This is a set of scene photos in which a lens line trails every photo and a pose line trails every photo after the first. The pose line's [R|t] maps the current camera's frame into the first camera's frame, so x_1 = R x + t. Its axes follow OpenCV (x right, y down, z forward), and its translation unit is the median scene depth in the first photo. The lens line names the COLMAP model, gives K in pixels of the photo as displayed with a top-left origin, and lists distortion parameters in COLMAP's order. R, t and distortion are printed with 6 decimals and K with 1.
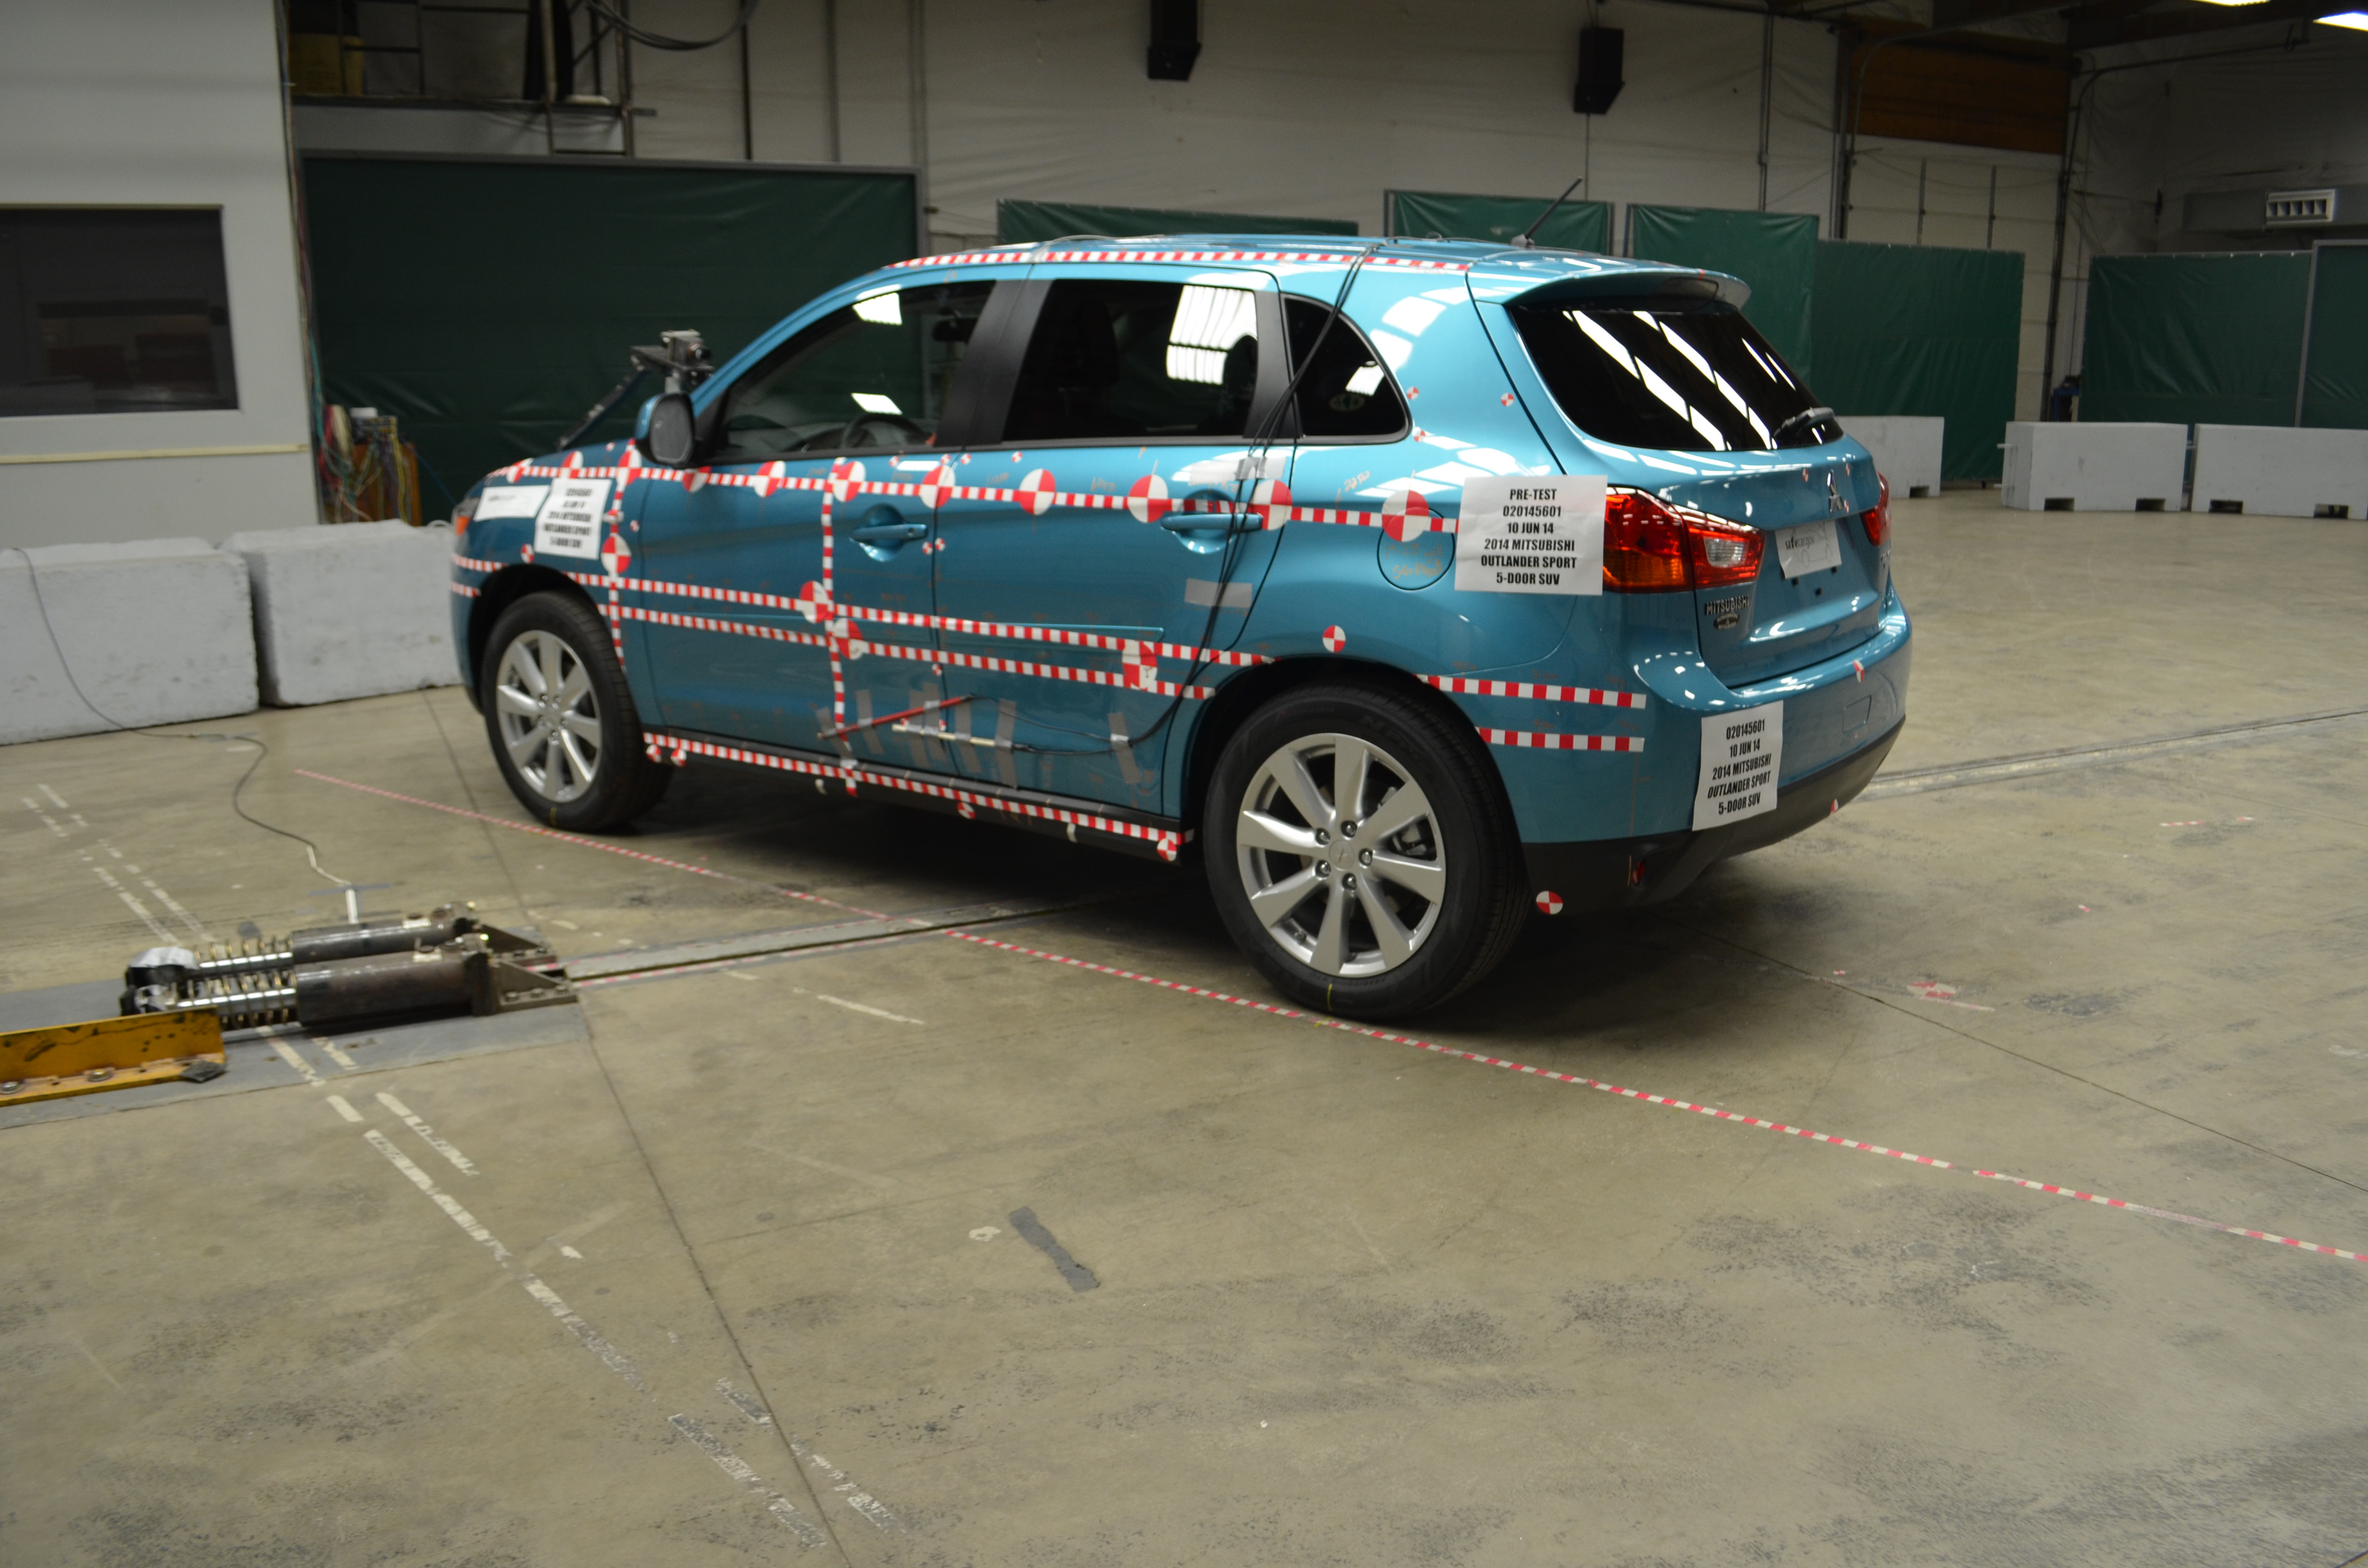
lens RADIAL K [[1853.6, 0, 1228.4], [0, 1853.6, 795.7], [0, 0, 1]] dist [-0.080134, 0.005199]
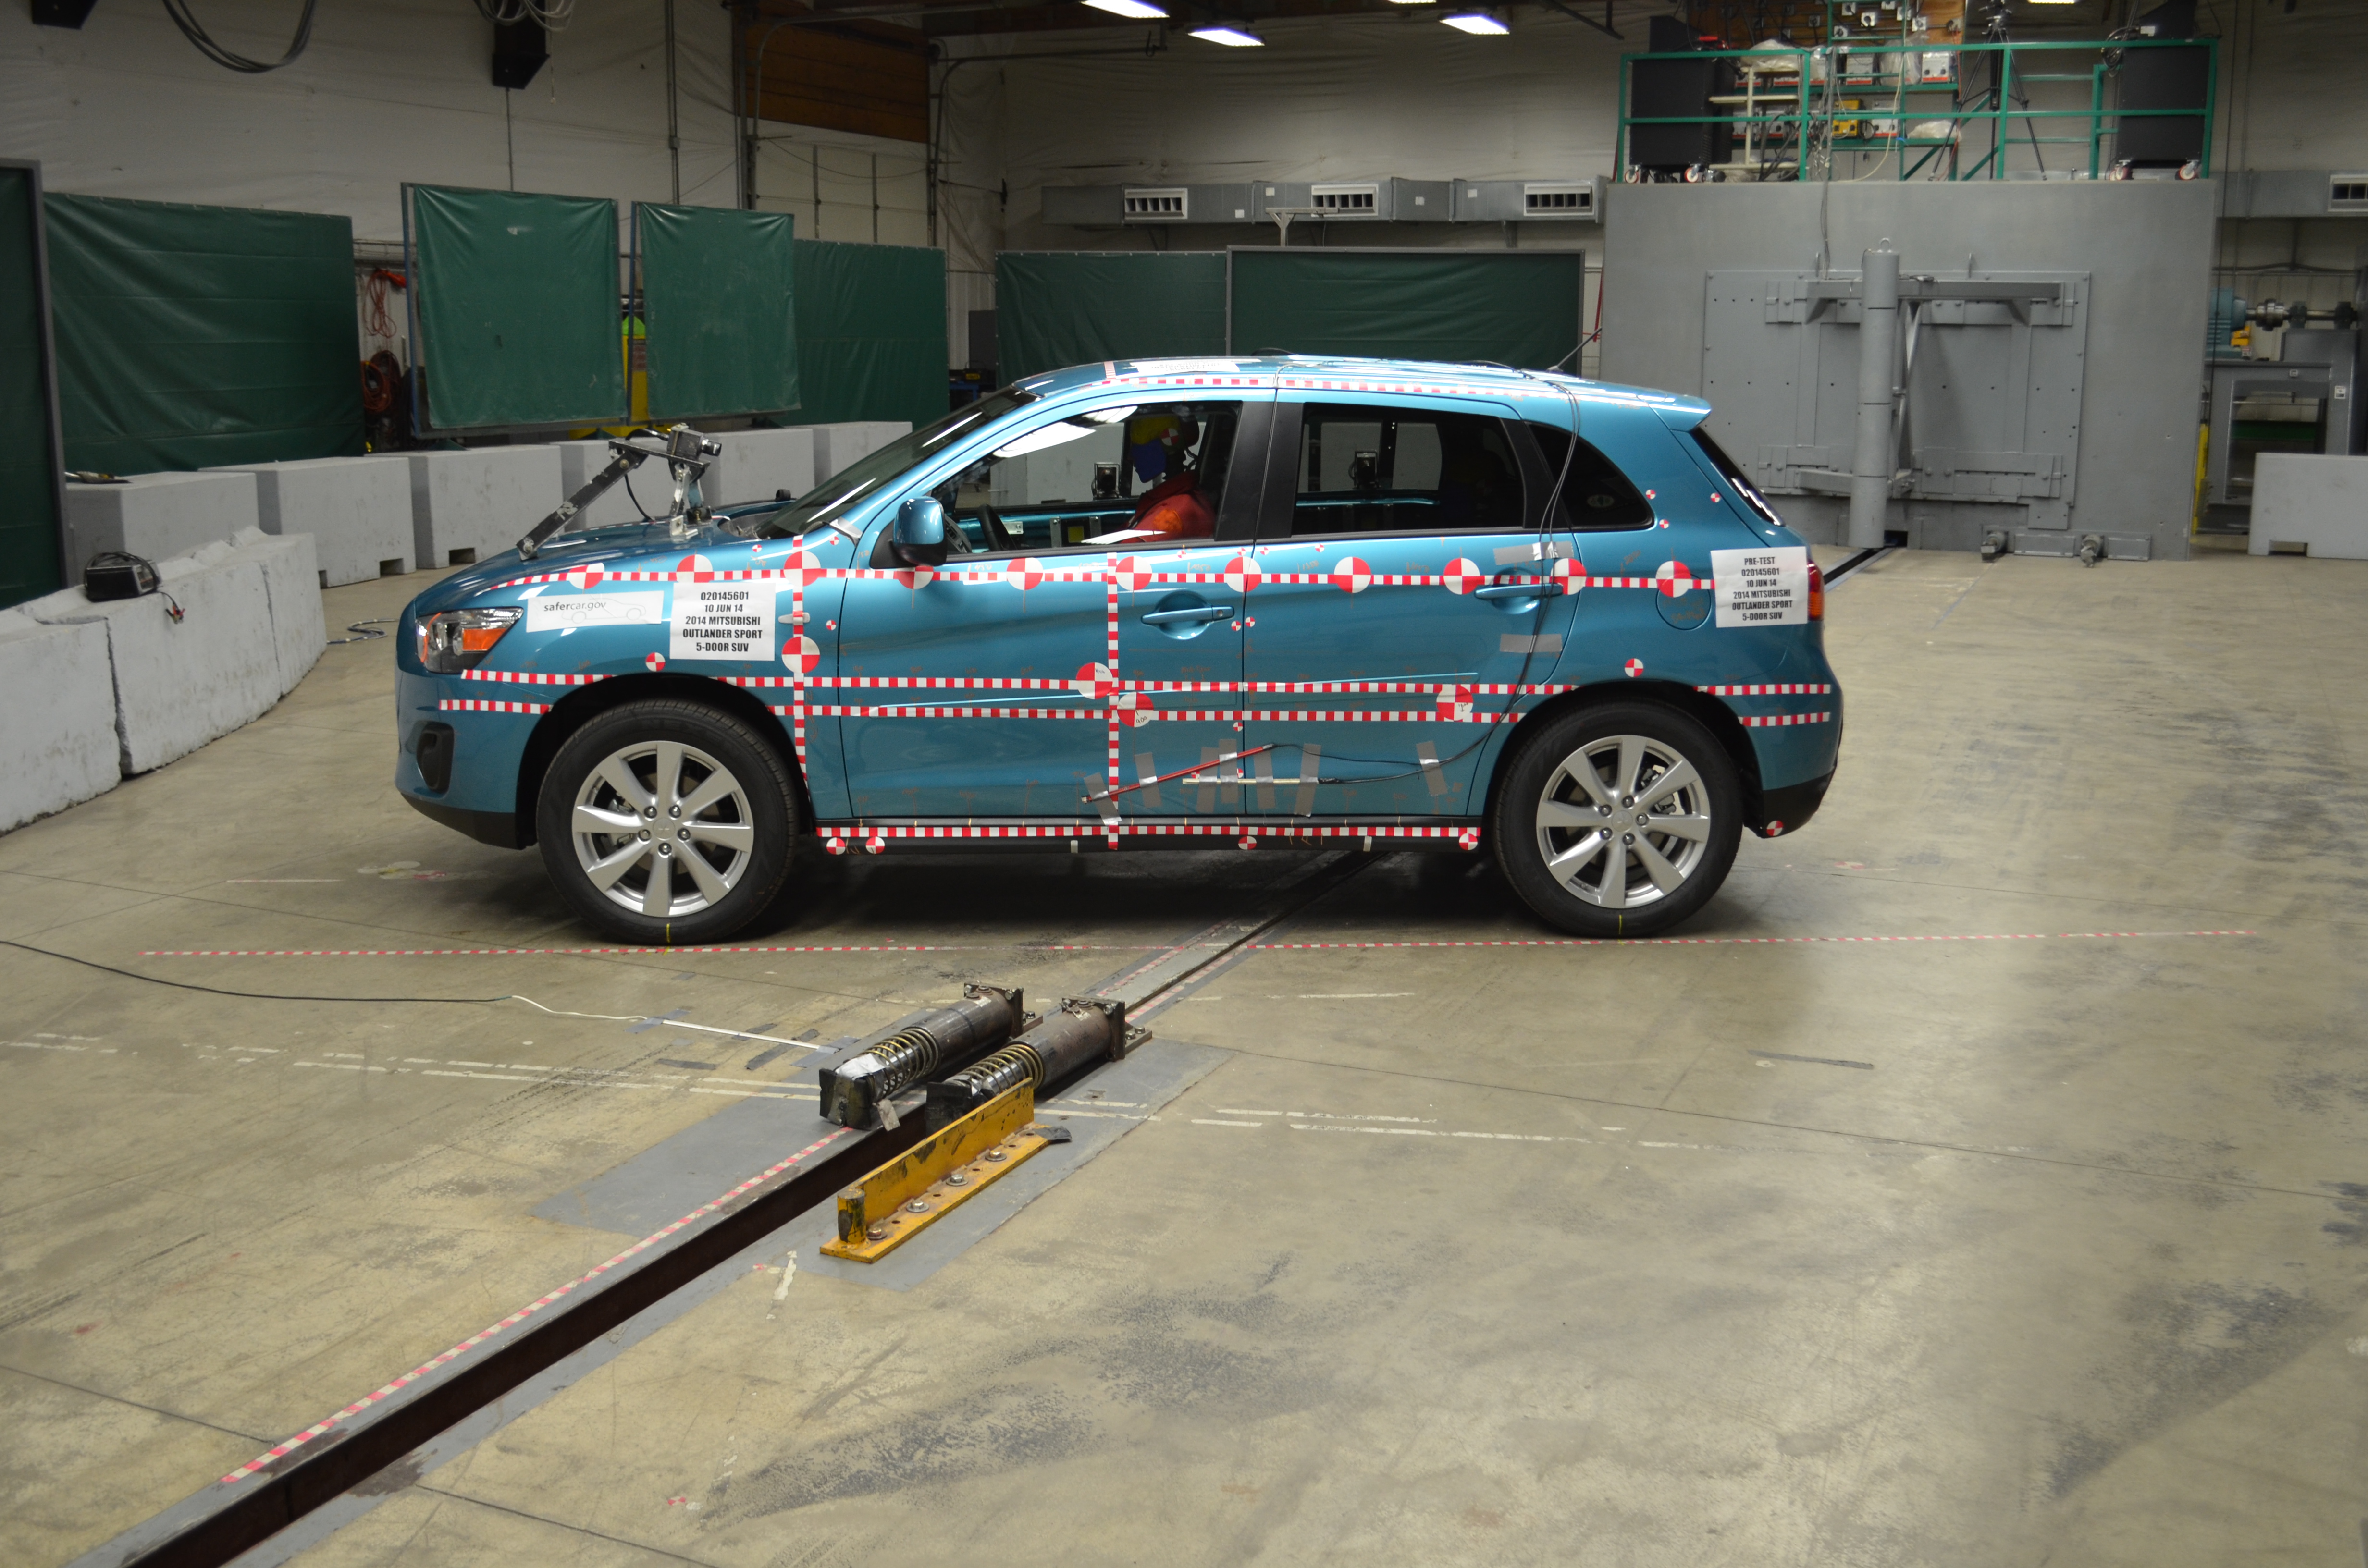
lens RADIAL K [[2274.0, 0, 1238.5], [0, 2274.0, 787.5], [0, 0, 1]] dist [-0.068363, 0.000960]
pose [[0.772534, -0.116834, 0.624132, -1.068266], [0.135693, 0.990597, 0.017477, -0.054350], [-0.620306, 0.071189, 0.781123, -0.141892]]
